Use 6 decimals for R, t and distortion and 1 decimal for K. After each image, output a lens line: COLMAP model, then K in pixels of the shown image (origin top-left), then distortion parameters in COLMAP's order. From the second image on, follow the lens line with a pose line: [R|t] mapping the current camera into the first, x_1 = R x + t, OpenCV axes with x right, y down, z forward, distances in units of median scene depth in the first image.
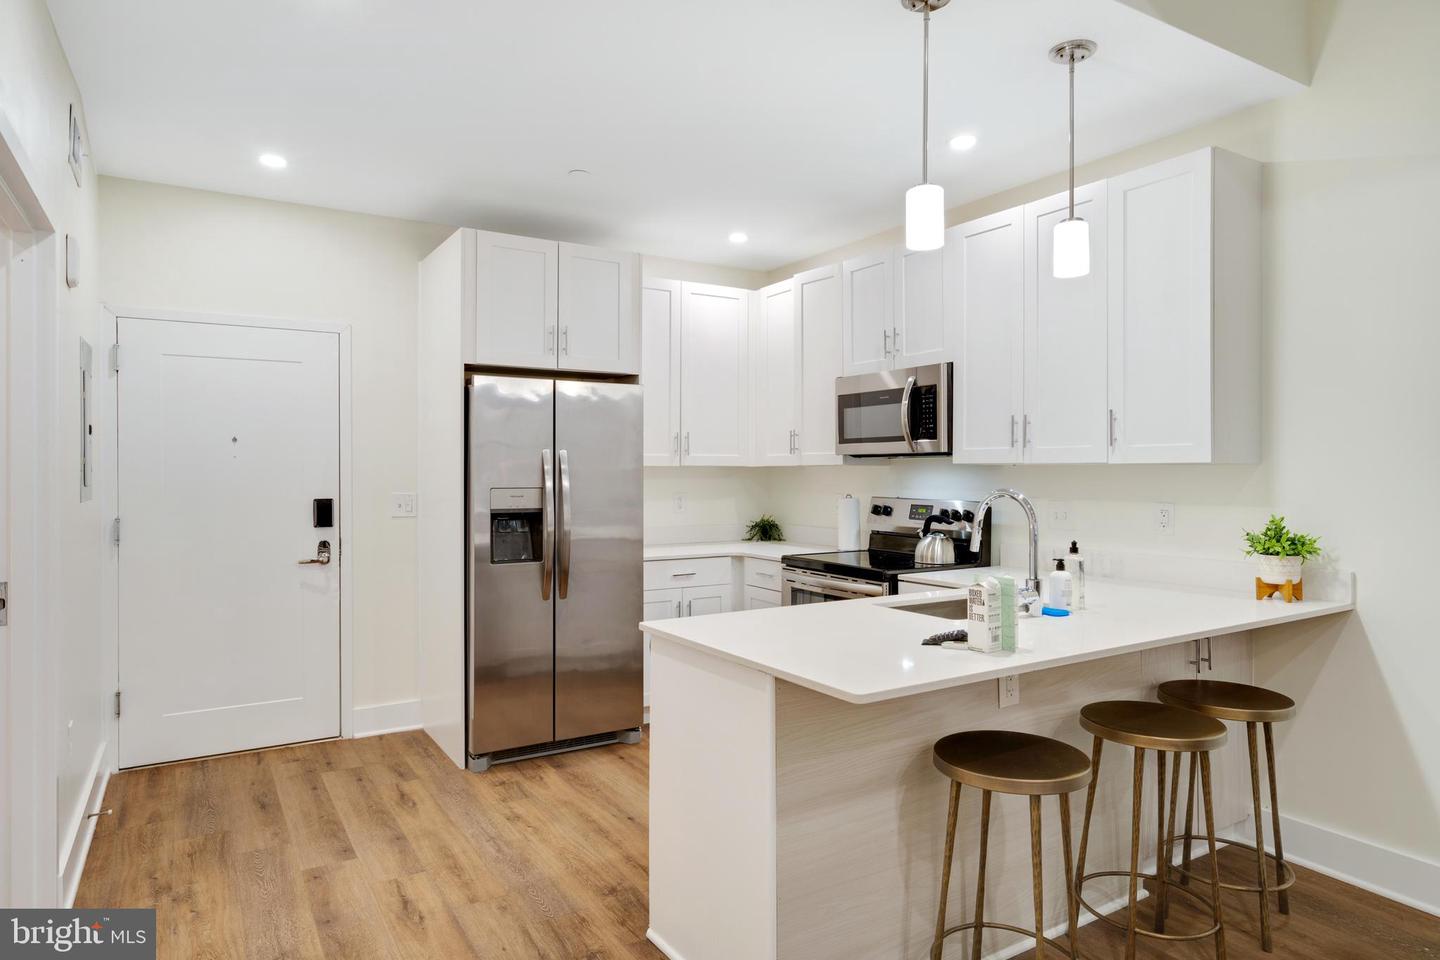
lens RADIAL K [[875.2, 0, 718.4], [0, 875.2, 468.6], [0, 0, 1]] dist [0.005019, -0.001835]
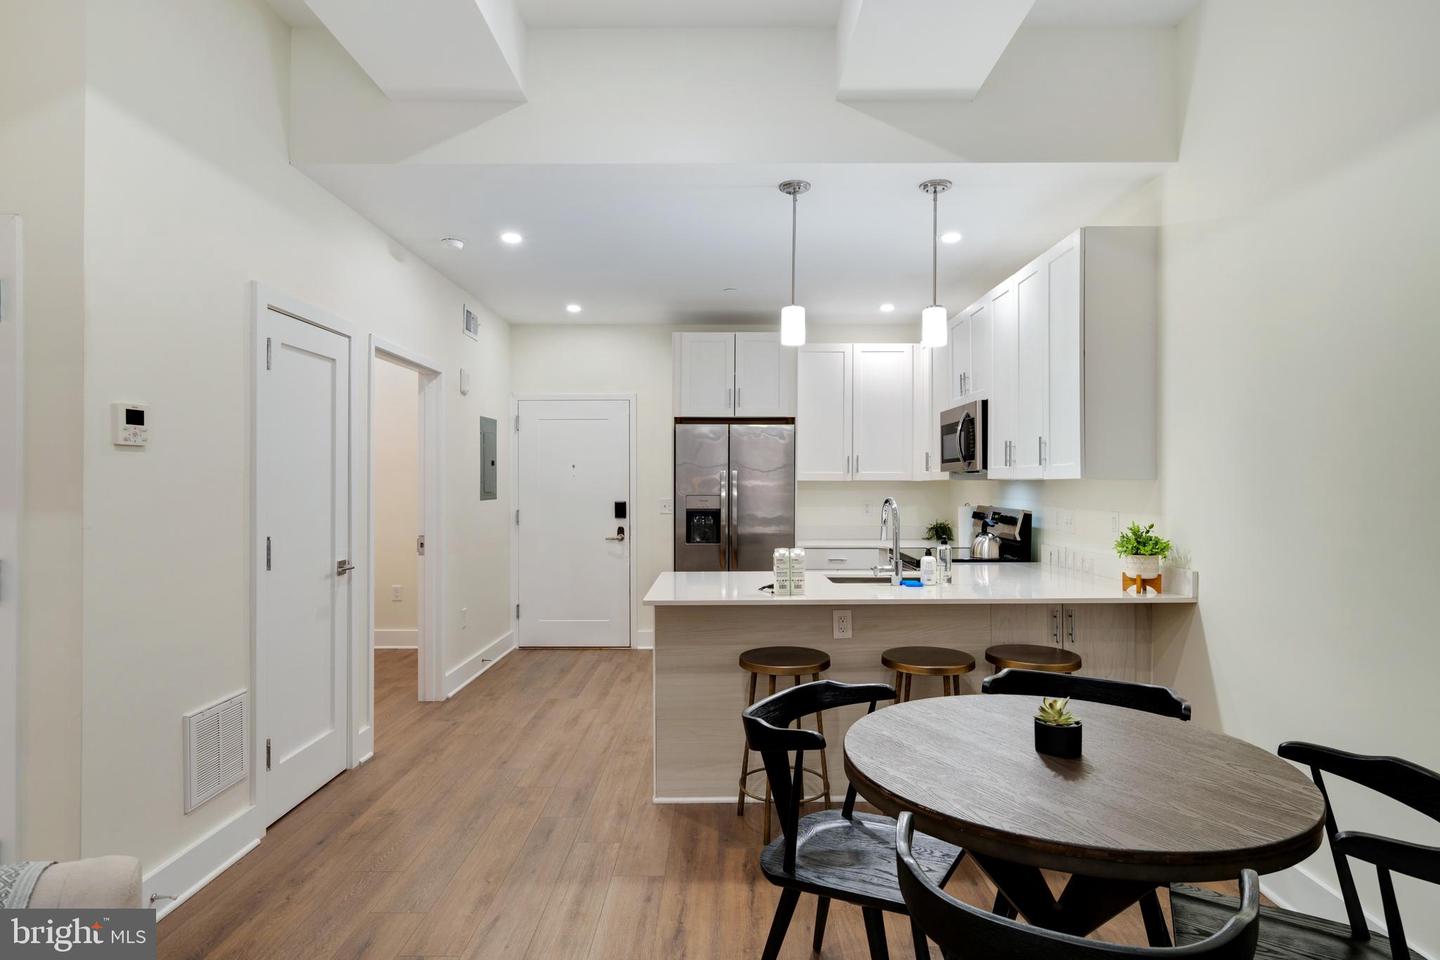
lens RADIAL K [[782.5, 0, 720.0], [0, 782.5, 480.0], [0, 0, 1]] dist [0.001421, 0.000561]
pose [[0.850019, -0.002638, -0.526745, 0.534581], [0.001741, 0.999996, -0.002198, -0.002422], [0.526749, 0.000951, 0.850020, -0.170436]]
